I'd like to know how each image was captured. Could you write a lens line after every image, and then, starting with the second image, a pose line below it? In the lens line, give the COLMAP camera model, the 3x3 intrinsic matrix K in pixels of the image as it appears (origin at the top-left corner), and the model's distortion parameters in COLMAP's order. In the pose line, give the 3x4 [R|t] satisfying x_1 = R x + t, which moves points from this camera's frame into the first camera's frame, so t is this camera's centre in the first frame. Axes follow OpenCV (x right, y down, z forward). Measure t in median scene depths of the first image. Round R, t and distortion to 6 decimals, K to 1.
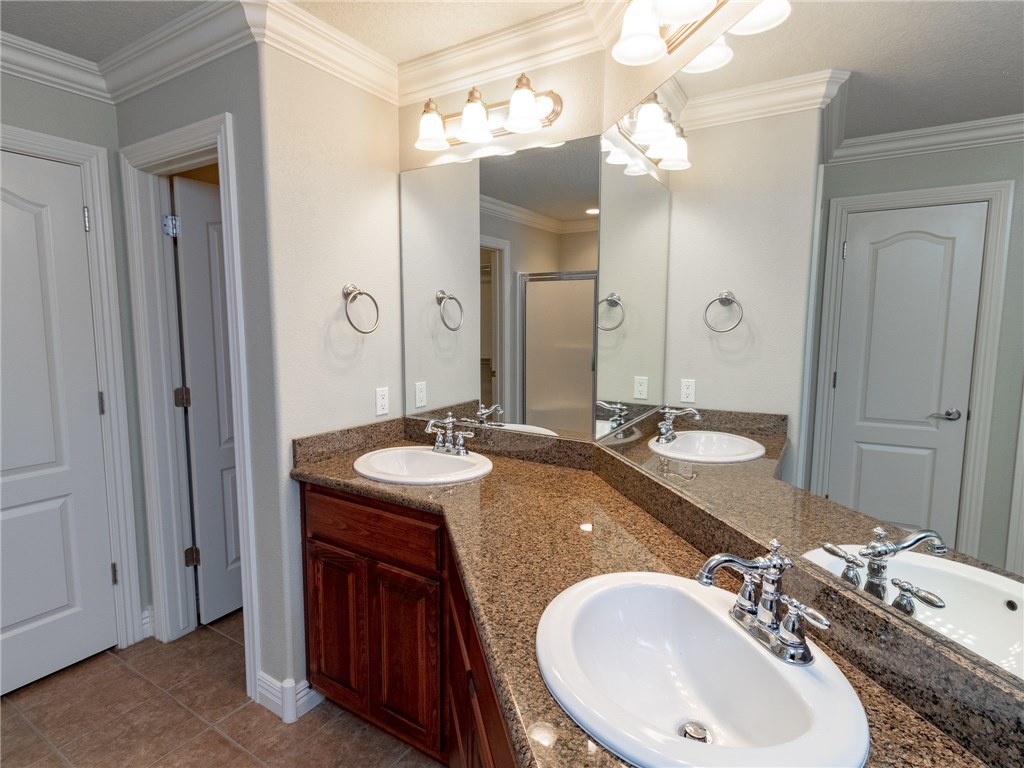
lens RADIAL K [[549.0, 0, 509.9], [0, 549.0, 380.1], [0, 0, 1]] dist [0.004163, 0.002433]
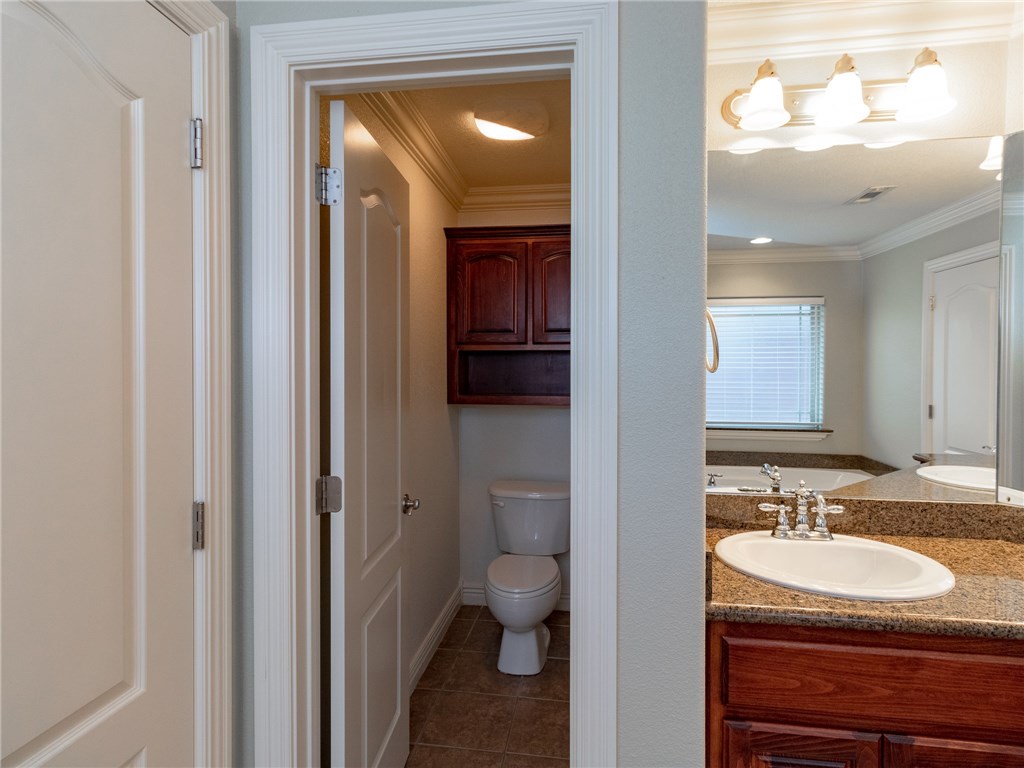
lens RADIAL K [[549.0, 0, 512.8], [0, 549.0, 382.4], [0, 0, 1]] dist [0.004163, 0.002433]
pose [[0.914472, -0.019443, 0.404182, -0.816053], [0.052227, 0.996162, -0.070245, -0.043494], [-0.401265, 0.085347, 0.911977, 0.526145]]
